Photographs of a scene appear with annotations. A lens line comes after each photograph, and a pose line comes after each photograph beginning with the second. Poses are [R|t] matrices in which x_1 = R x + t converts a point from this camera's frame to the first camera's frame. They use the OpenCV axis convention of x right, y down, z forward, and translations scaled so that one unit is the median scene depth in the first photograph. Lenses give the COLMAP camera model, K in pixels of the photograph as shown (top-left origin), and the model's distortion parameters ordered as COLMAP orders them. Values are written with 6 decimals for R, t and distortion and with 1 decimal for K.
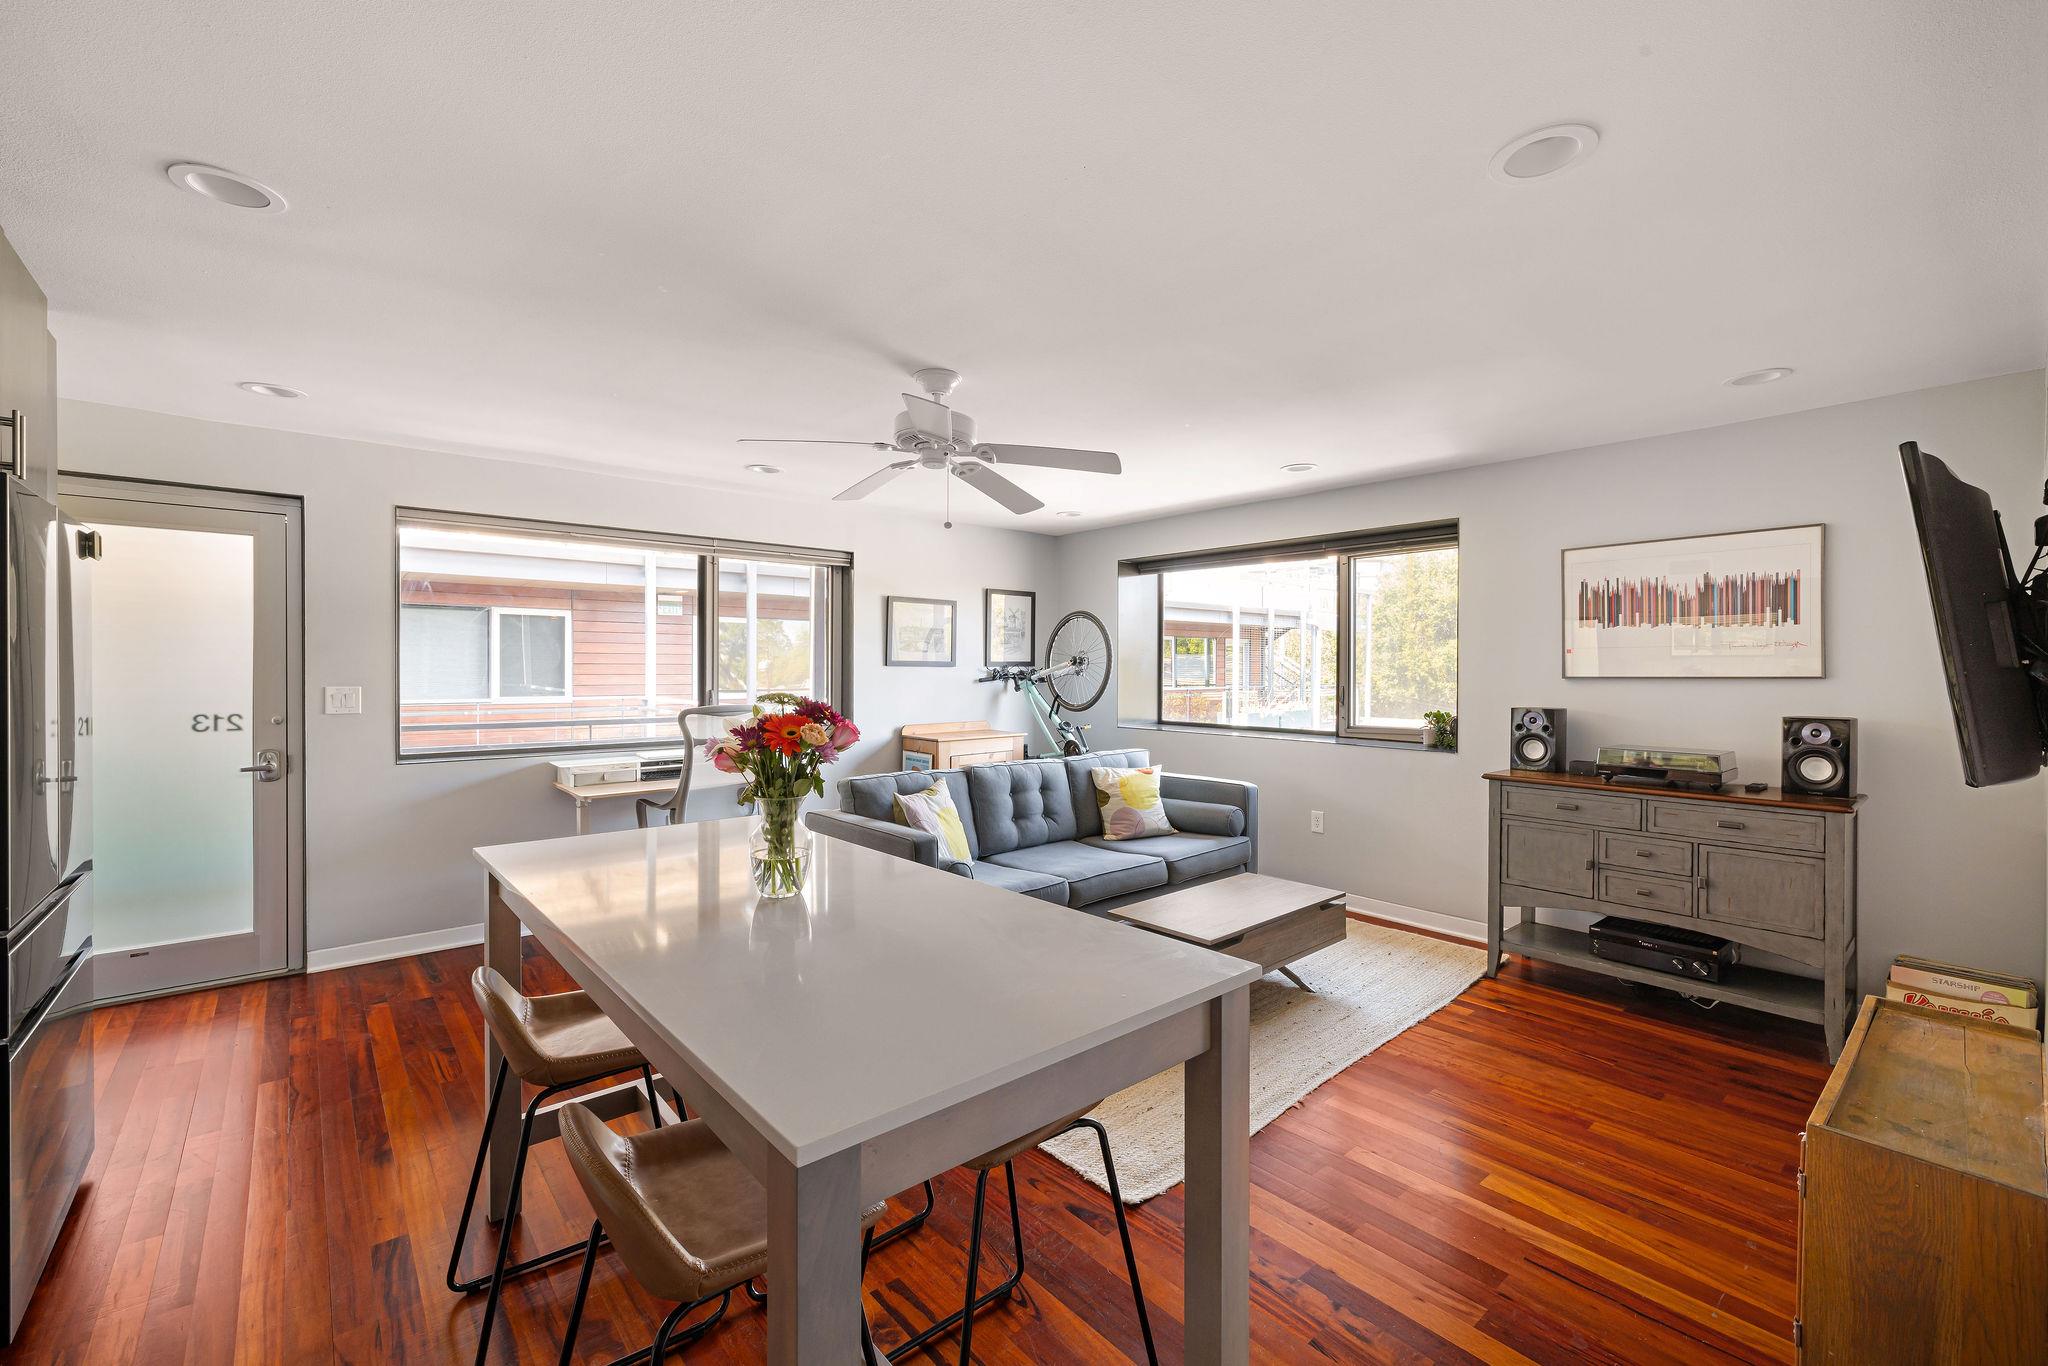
lens RADIAL K [[859.5, 0, 1031.6], [0, 859.5, 677.5], [0, 0, 1]] dist [-0.000094, 0.000022]
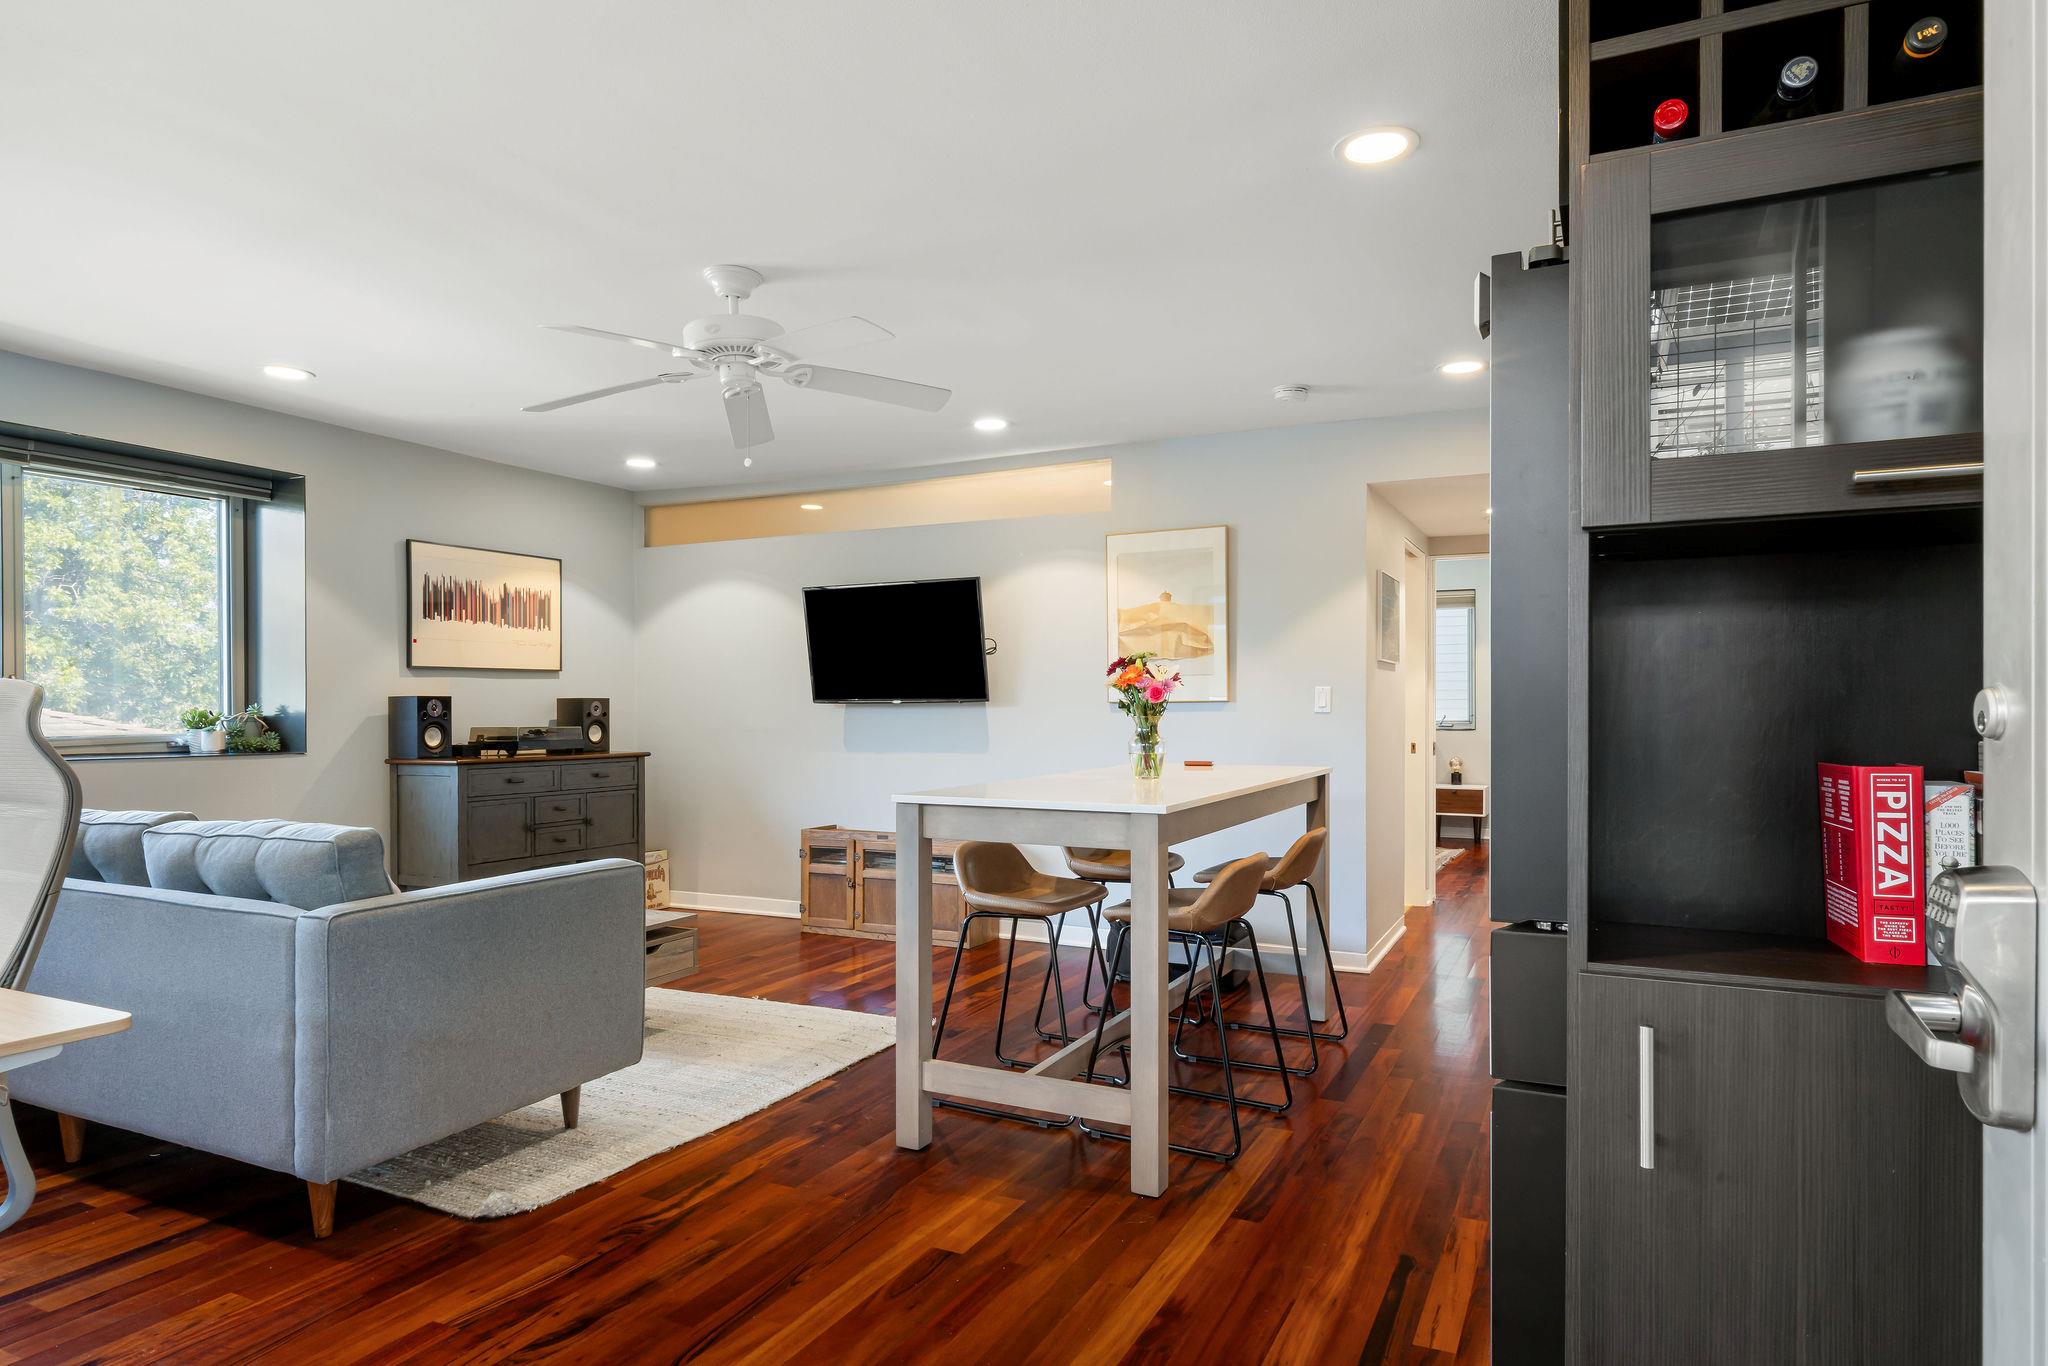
lens RADIAL K [[1178.6, 0, 1036.6], [0, 1178.6, 710.1], [0, 0, 1]] dist [0.004457, 0.000245]
pose [[-0.400881, -0.004351, 0.916120, -0.991176], [0.007511, 0.999940, 0.008035, 0.048033], [-0.916099, 0.010102, -0.400824, 0.929730]]
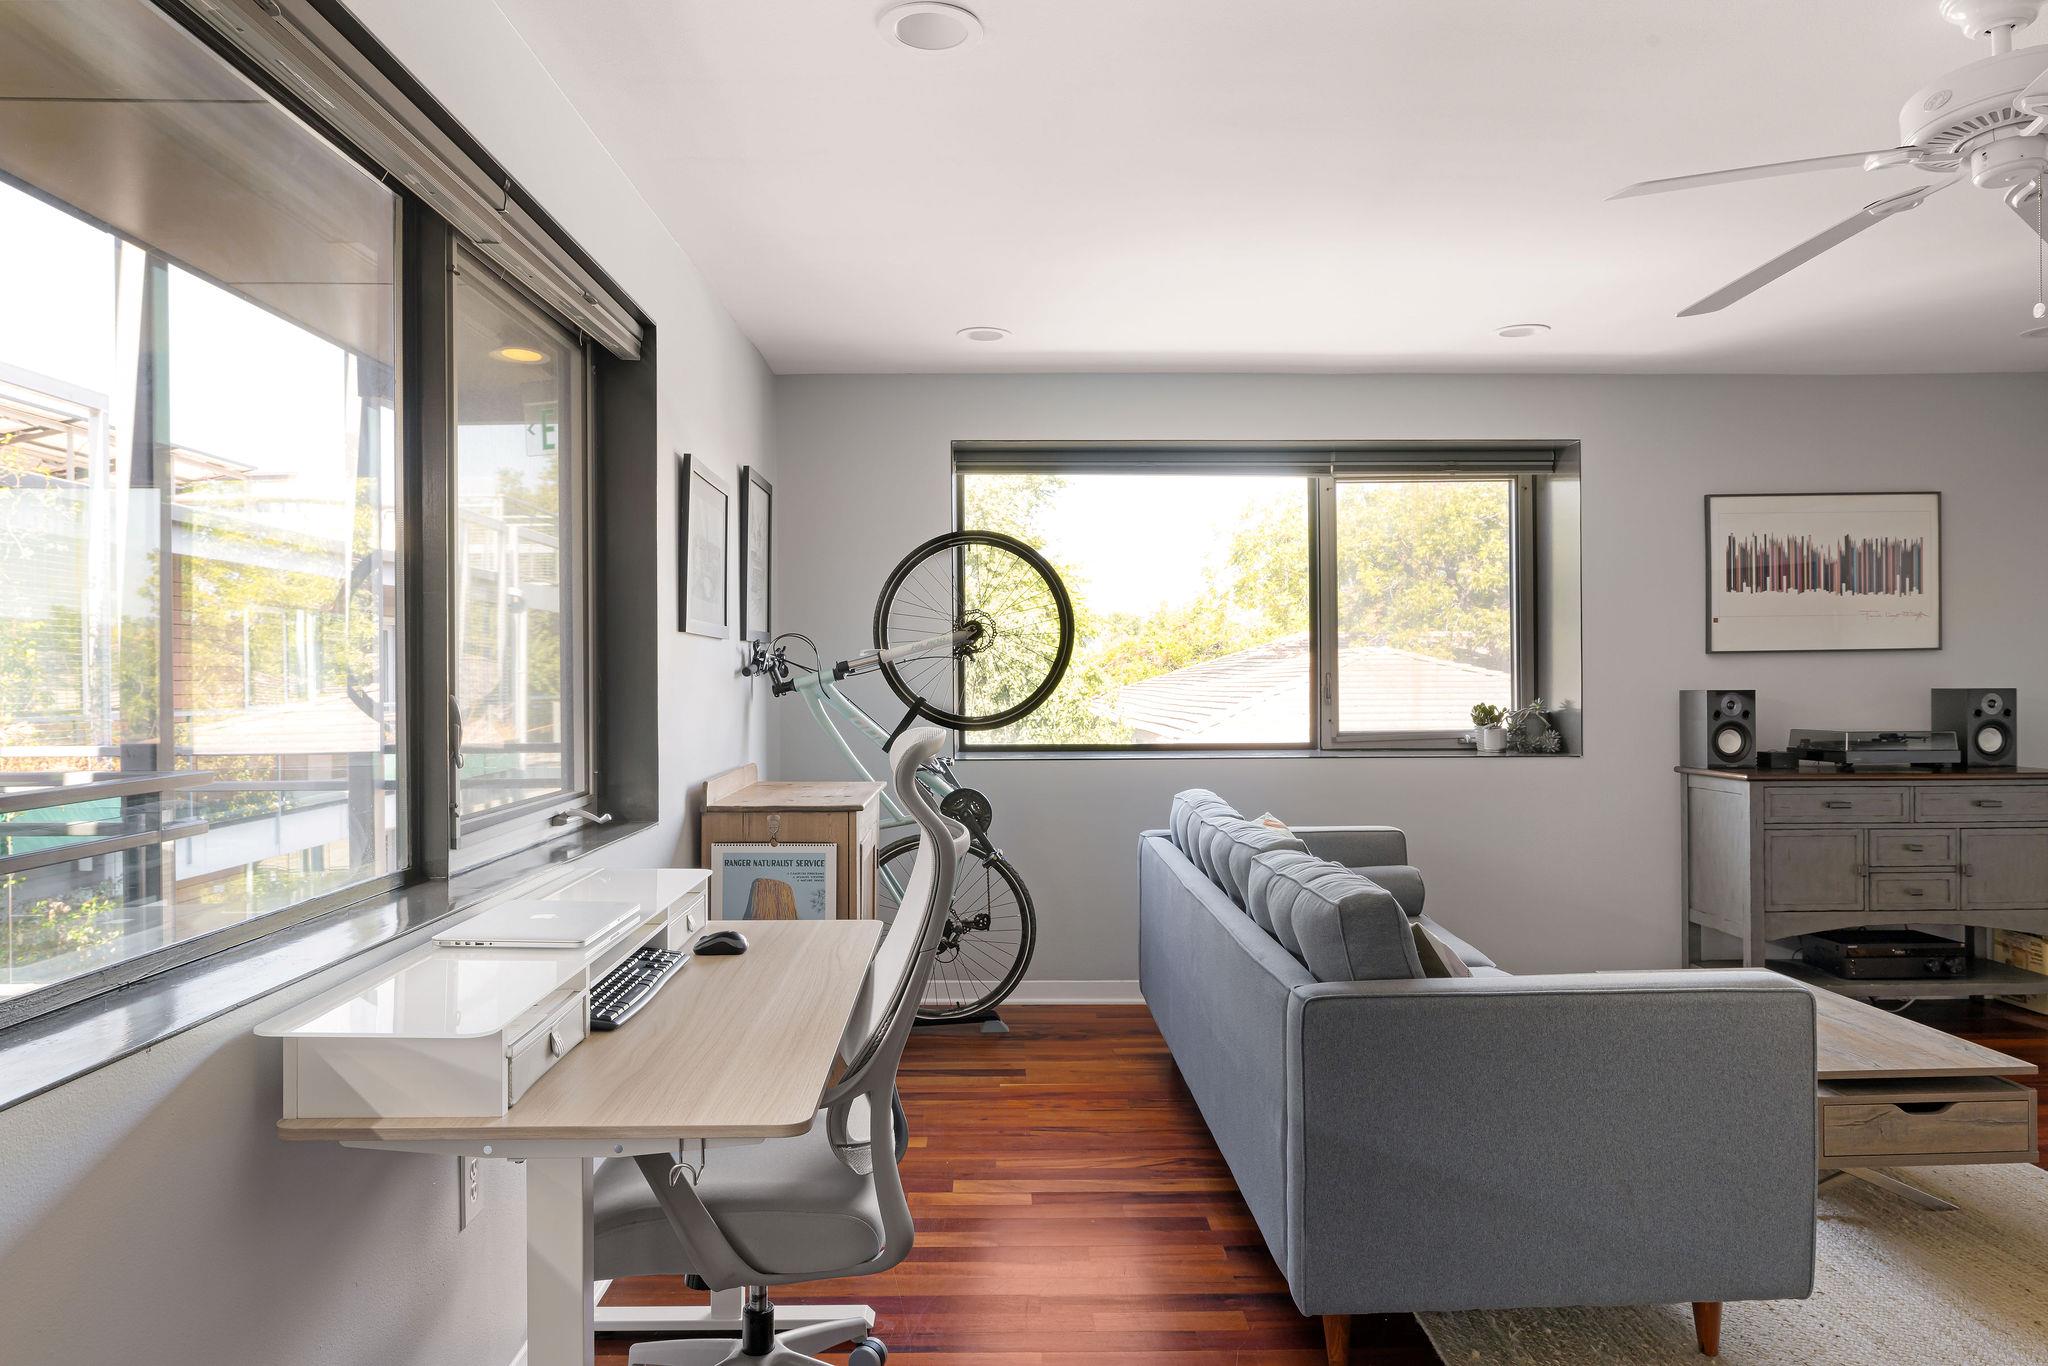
lens RADIAL K [[1316.9, 0, 1024.0], [0, 1316.9, 683.0], [0, 0, 1]] dist [-0.000271, -0.000865]
pose [[0.635814, -0.012127, 0.771747, -0.795268], [0.016771, 0.999858, 0.001895, 0.016623], [-0.771660, 0.011738, 0.635927, 0.746815]]
